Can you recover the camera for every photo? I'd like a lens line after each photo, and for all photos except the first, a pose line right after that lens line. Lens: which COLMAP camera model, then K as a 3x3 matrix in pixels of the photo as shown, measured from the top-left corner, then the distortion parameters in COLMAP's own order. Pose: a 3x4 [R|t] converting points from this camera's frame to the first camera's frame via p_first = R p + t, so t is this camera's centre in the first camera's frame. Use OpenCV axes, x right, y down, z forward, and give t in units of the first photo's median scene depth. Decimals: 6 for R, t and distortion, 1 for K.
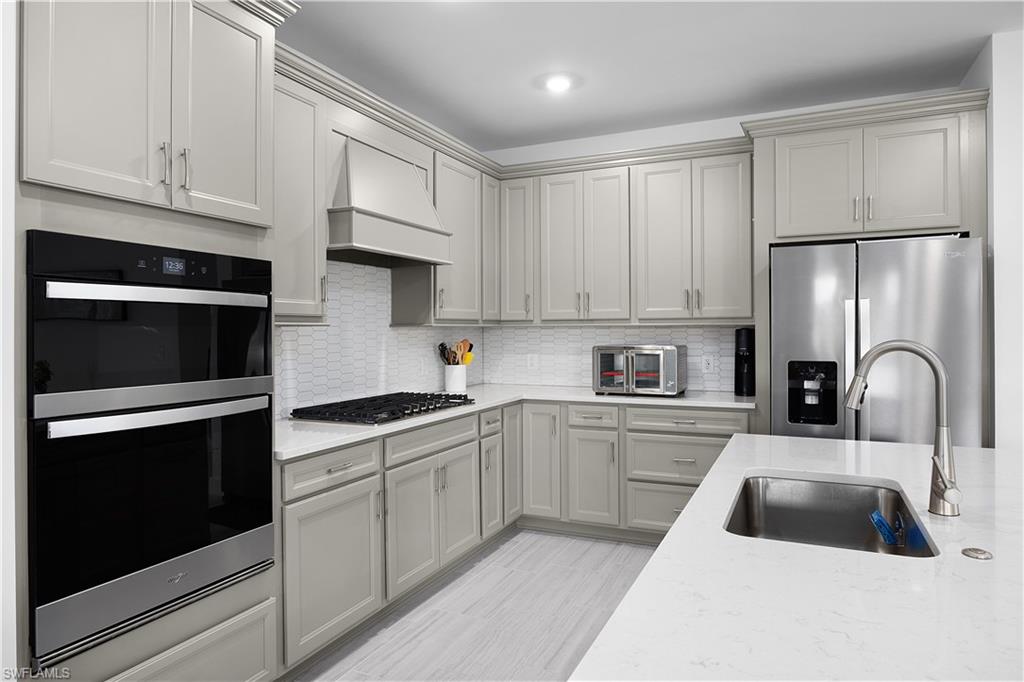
lens RADIAL K [[636.8, 0, 512.0], [0, 636.8, 341.0], [0, 0, 1]] dist [0.001082, -0.000787]
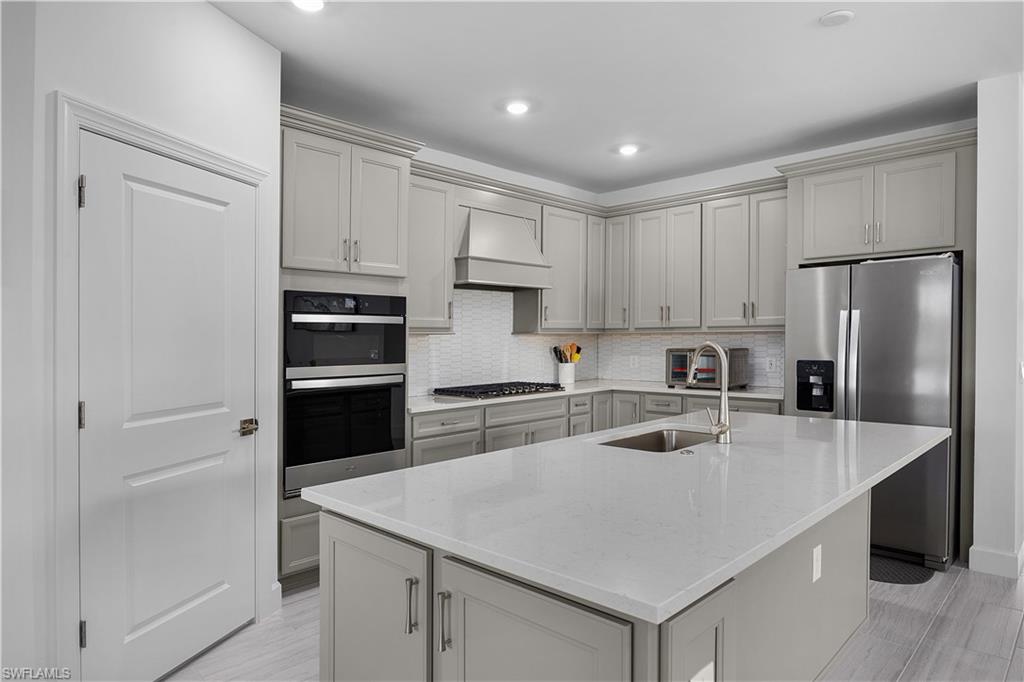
lens RADIAL K [[636.8, 0, 512.0], [0, 636.8, 341.0], [0, 0, 1]] dist [0.001082, -0.000787]
pose [[0.941959, -0.001727, -0.335724, 0.276149], [-0.001760, 0.999948, -0.010081, 0.006158], [0.335723, 0.010087, 0.941907, -0.307329]]
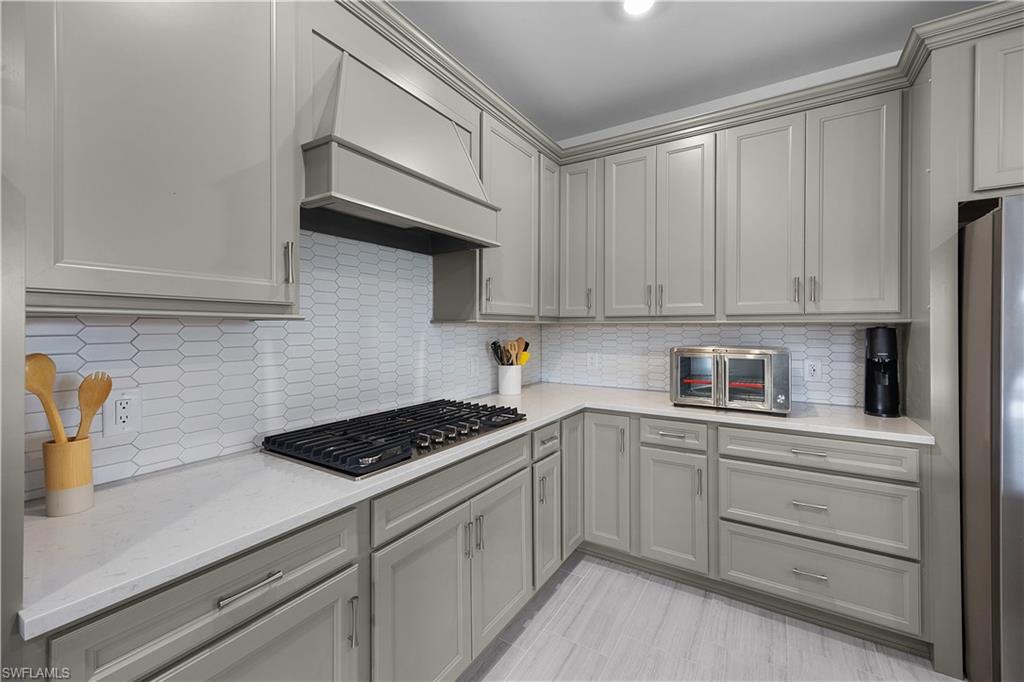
lens RADIAL K [[414.7, 0, 512.0], [0, 414.7, 341.0], [0, 0, 1]] dist [0.011578, -0.000209]
pose [[0.991681, 0.009056, -0.128403, -0.009925], [-0.007100, 0.999852, 0.015680, -0.007693], [0.128526, -0.014638, 0.991598, 0.457941]]
